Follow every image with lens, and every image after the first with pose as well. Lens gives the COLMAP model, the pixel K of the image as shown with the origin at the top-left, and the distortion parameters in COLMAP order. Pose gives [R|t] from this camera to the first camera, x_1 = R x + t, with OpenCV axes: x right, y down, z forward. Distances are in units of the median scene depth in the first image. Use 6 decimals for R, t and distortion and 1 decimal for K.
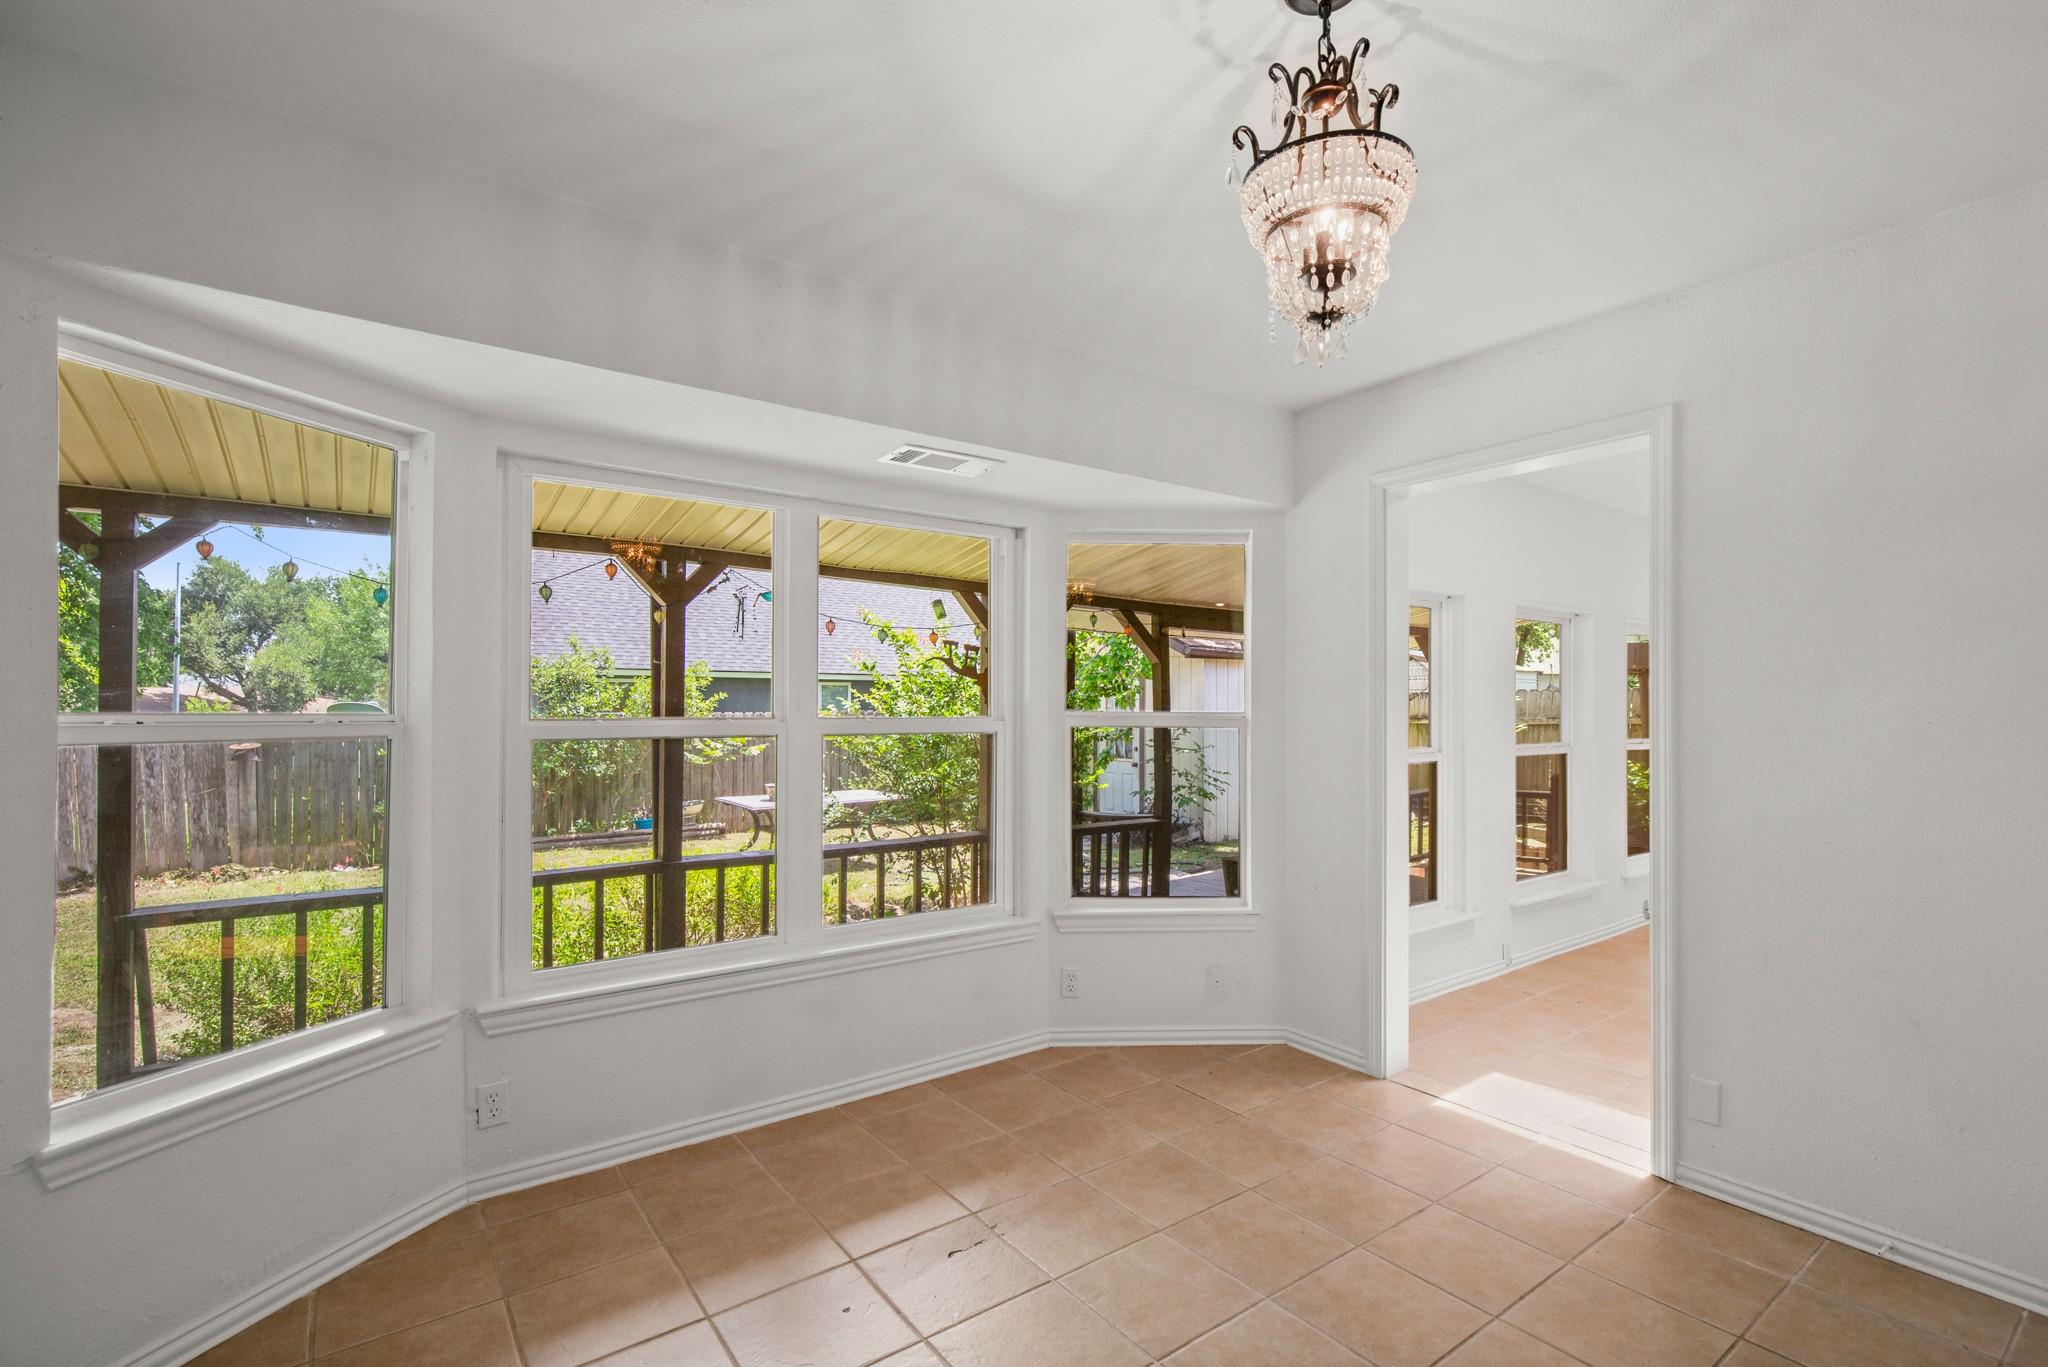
lens RADIAL K [[951.8, 0, 1037.1], [0, 951.8, 719.1], [0, 0, 1]] dist [-0.000918, 0.000961]
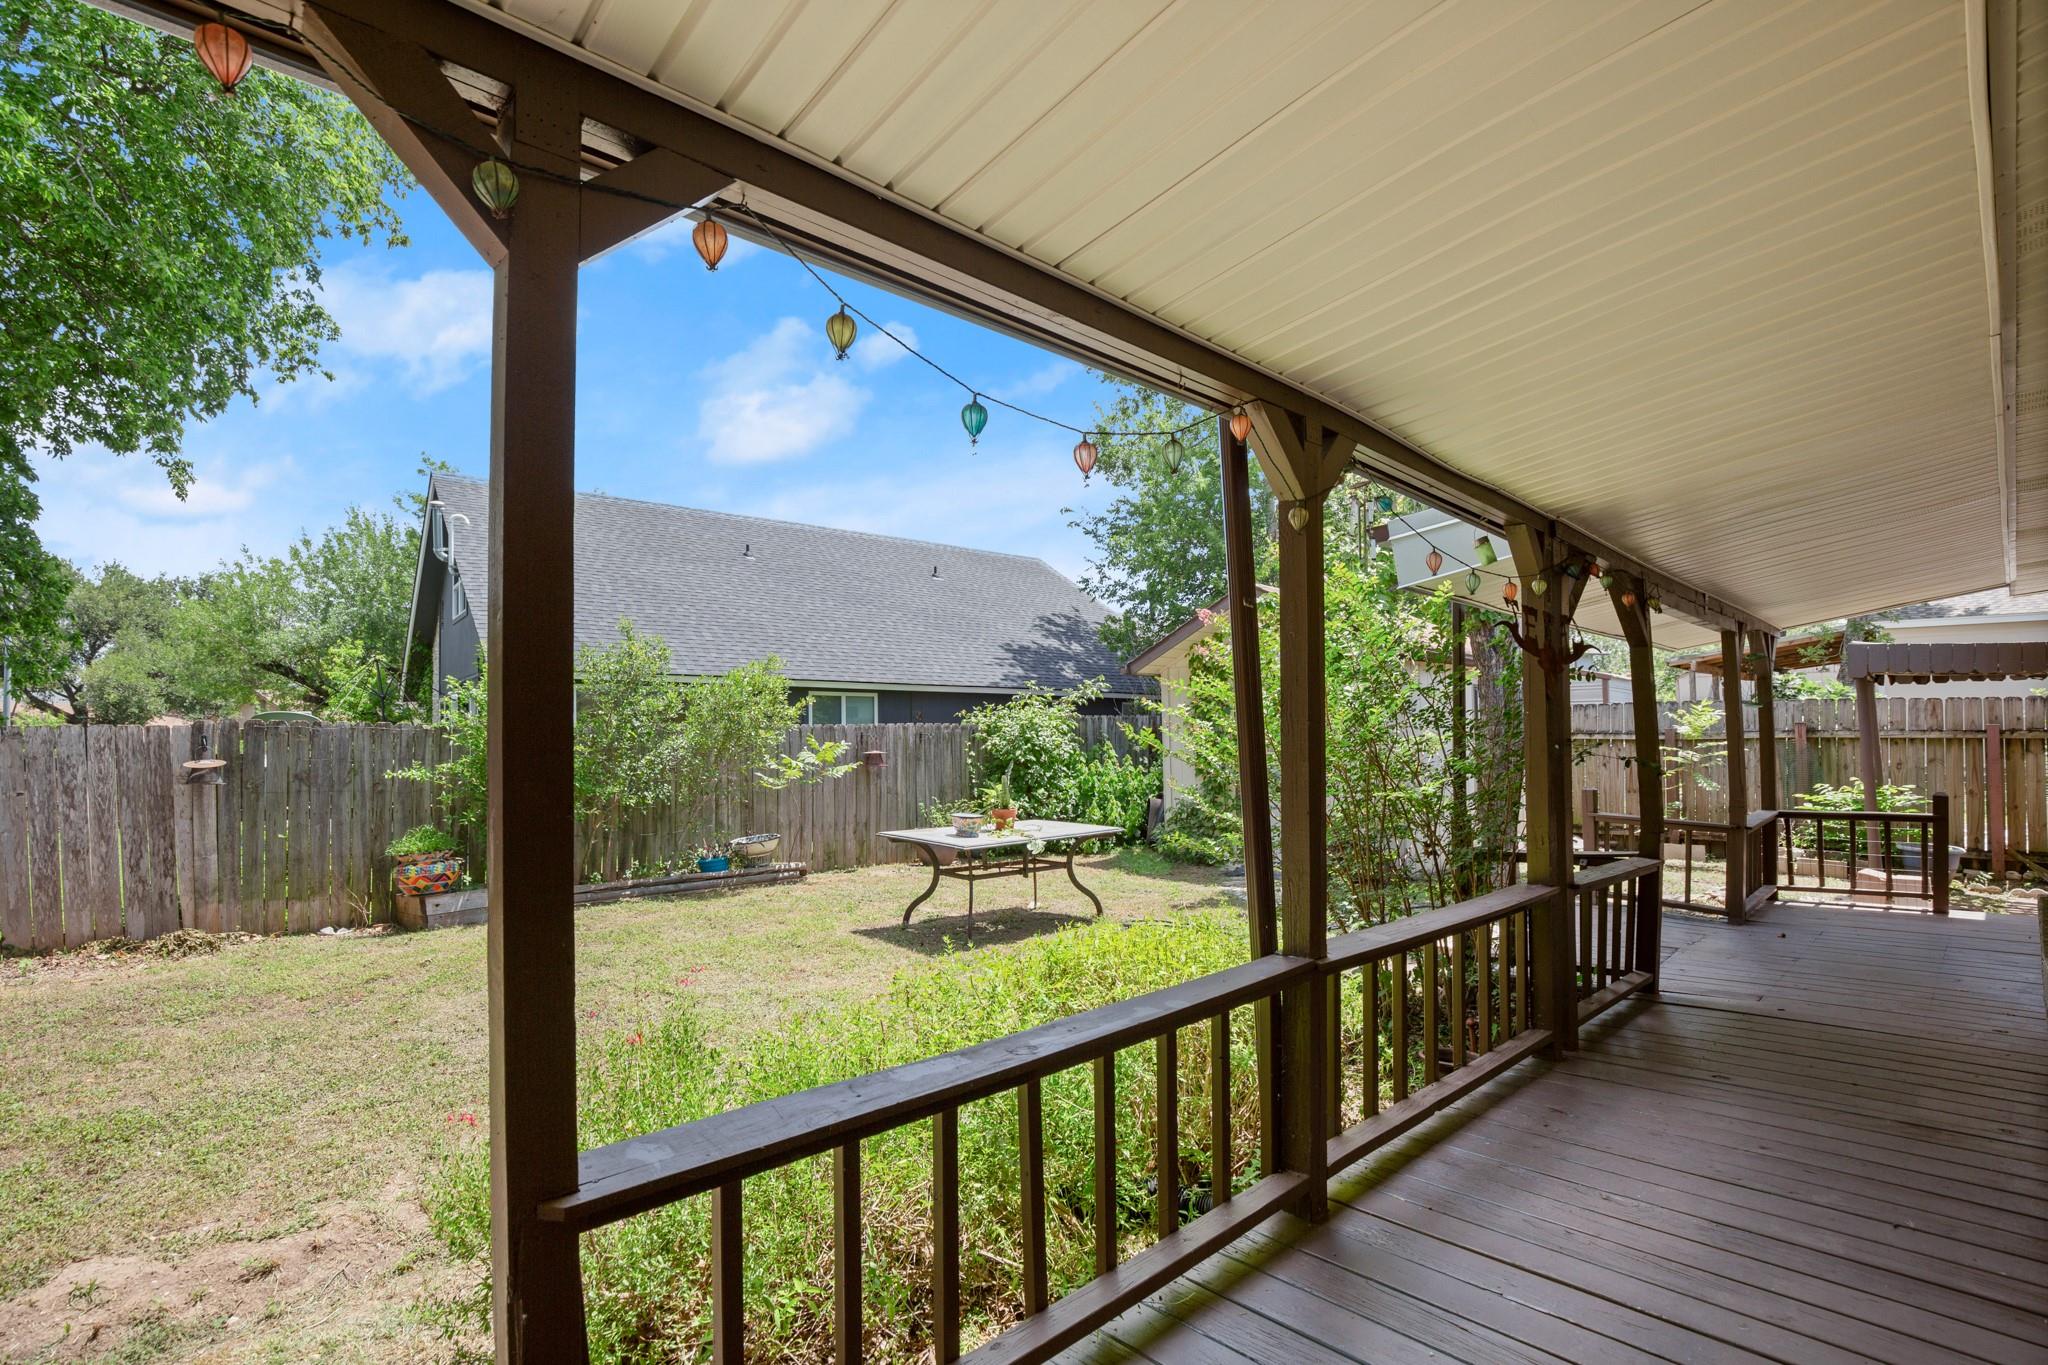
lens RADIAL K [[951.8, 0, 953.5], [0, 951.8, 733.3], [0, 0, 1]] dist [-0.000918, 0.000961]
pose [[0.997353, 0.002171, 0.072681, -0.311603], [-0.001409, 0.999943, -0.010547, 0.011539], [-0.072700, 0.010417, 0.997299, 0.234250]]
